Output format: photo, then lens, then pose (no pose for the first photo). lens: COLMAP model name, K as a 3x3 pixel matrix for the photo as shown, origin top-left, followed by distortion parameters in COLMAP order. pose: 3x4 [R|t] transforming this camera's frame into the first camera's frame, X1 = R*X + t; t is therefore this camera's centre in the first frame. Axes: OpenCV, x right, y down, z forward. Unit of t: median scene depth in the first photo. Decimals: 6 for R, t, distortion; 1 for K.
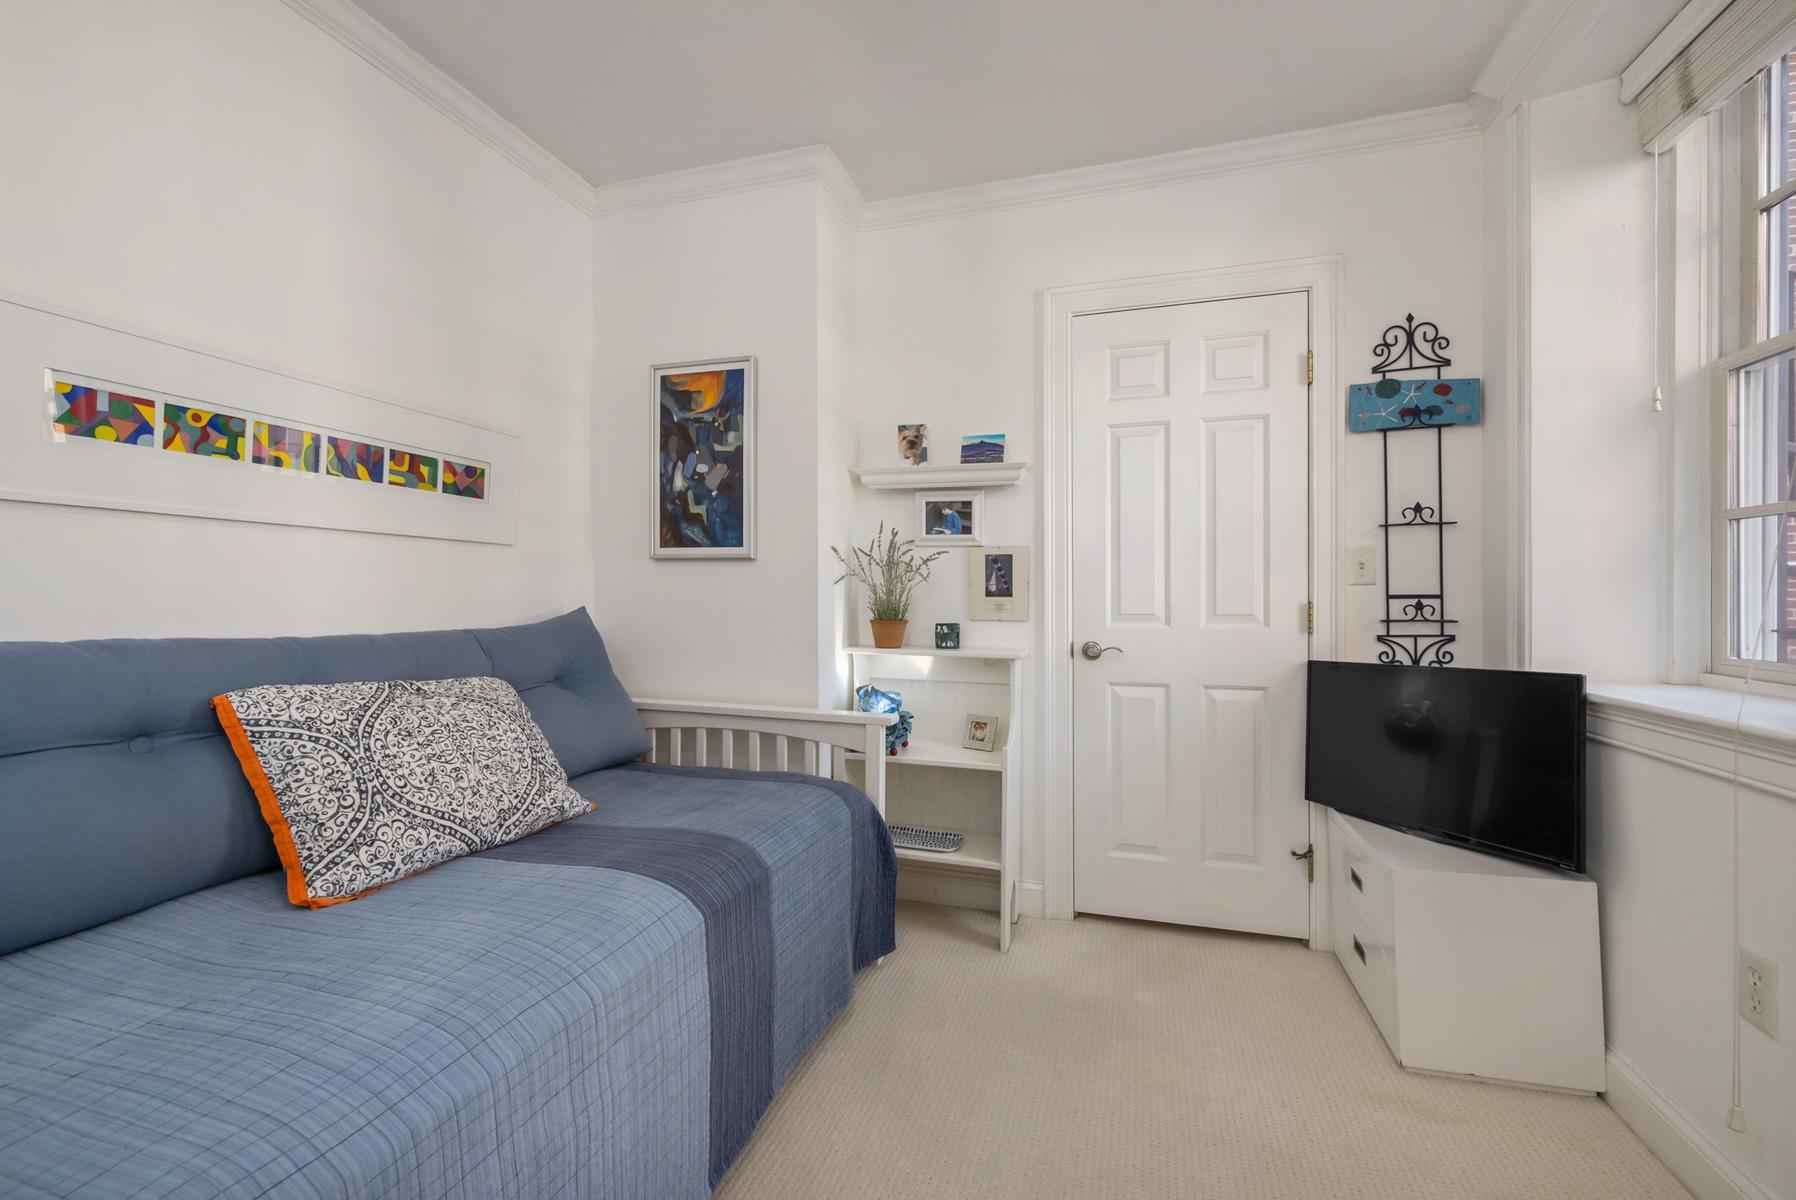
lens RADIAL K [[782.9, 0, 898.0], [0, 782.9, 600.0], [0, 0, 1]] dist [-0.000186, -0.000086]
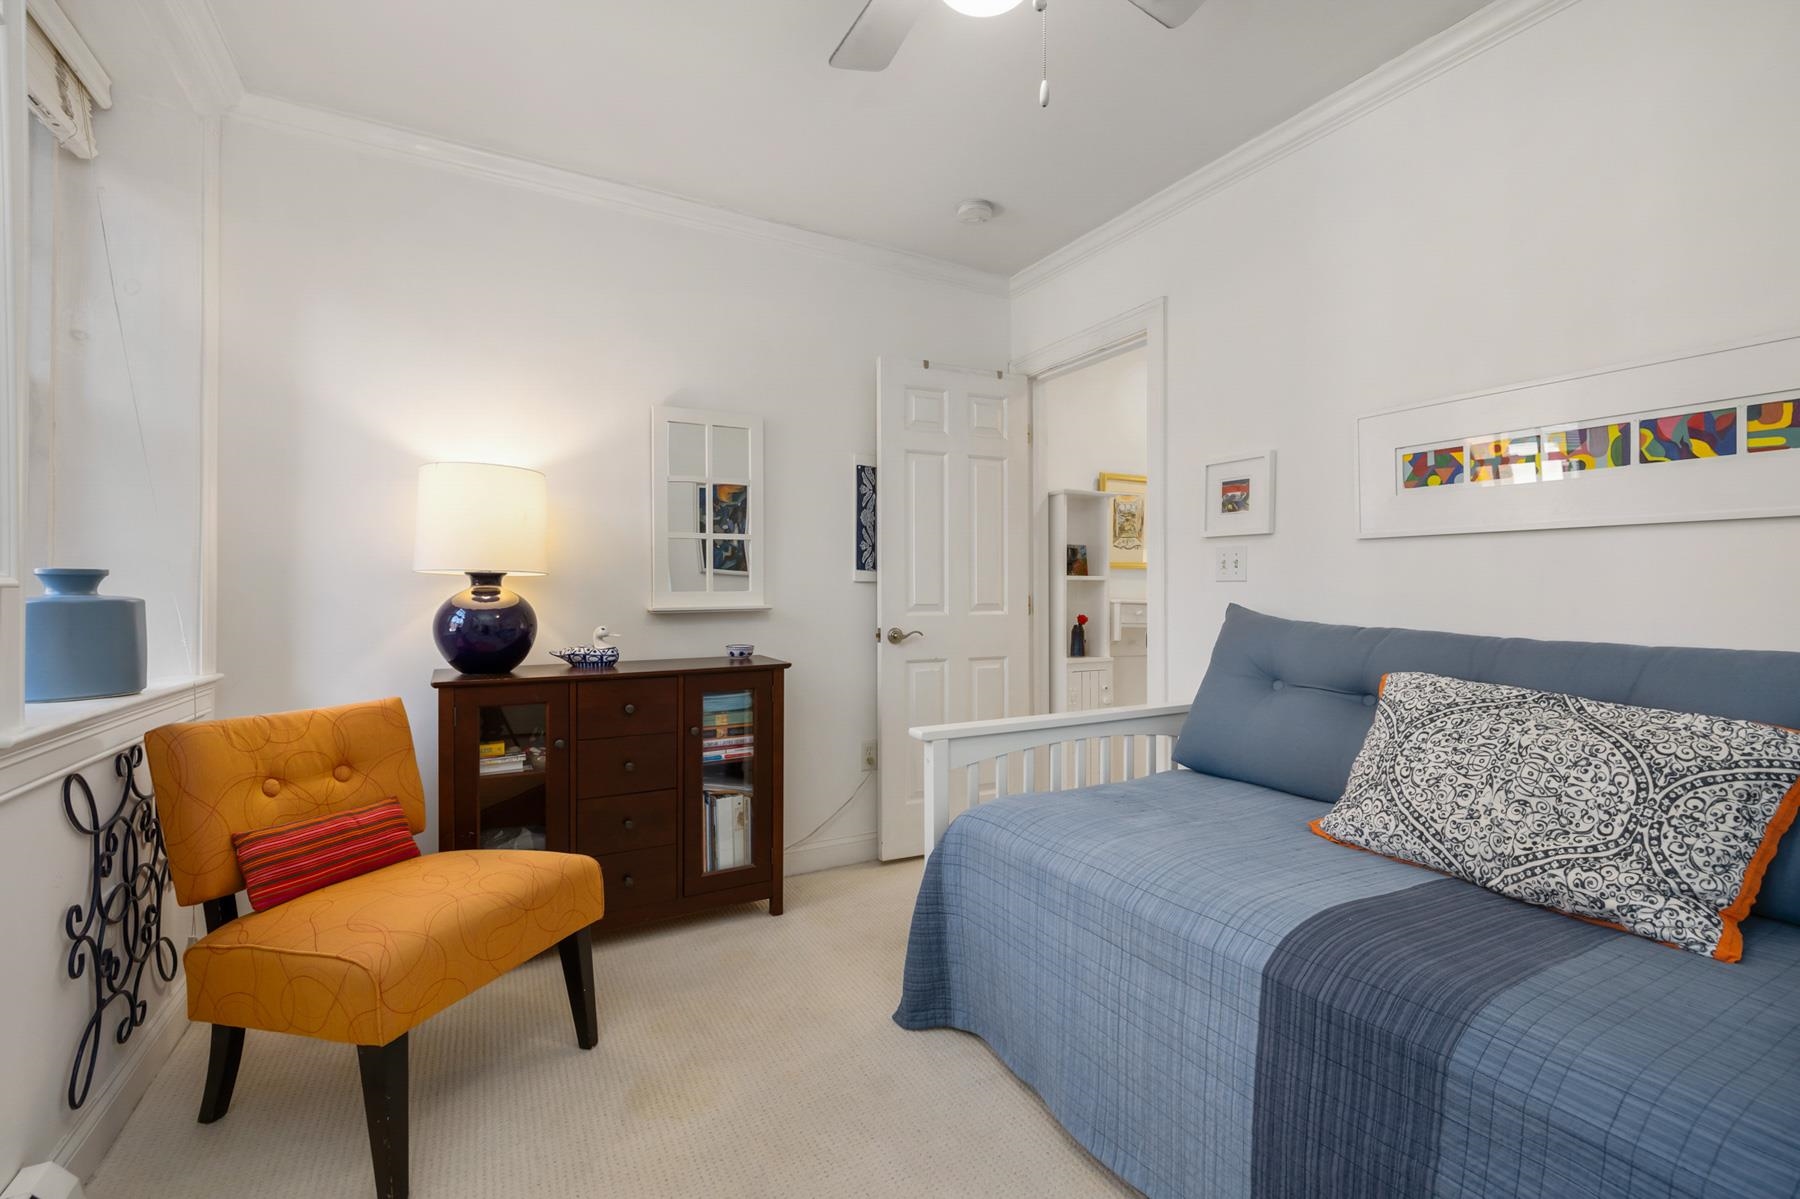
lens RADIAL K [[784.7, 0, 900.0], [0, 784.7, 599.5], [0, 0, 1]] dist [-0.000186, -0.000086]
pose [[-0.703142, 0.008809, -0.710995, 0.599445], [-0.001804, 0.999898, 0.014173, -0.019047], [0.711047, 0.011248, -0.703055, 1.217757]]
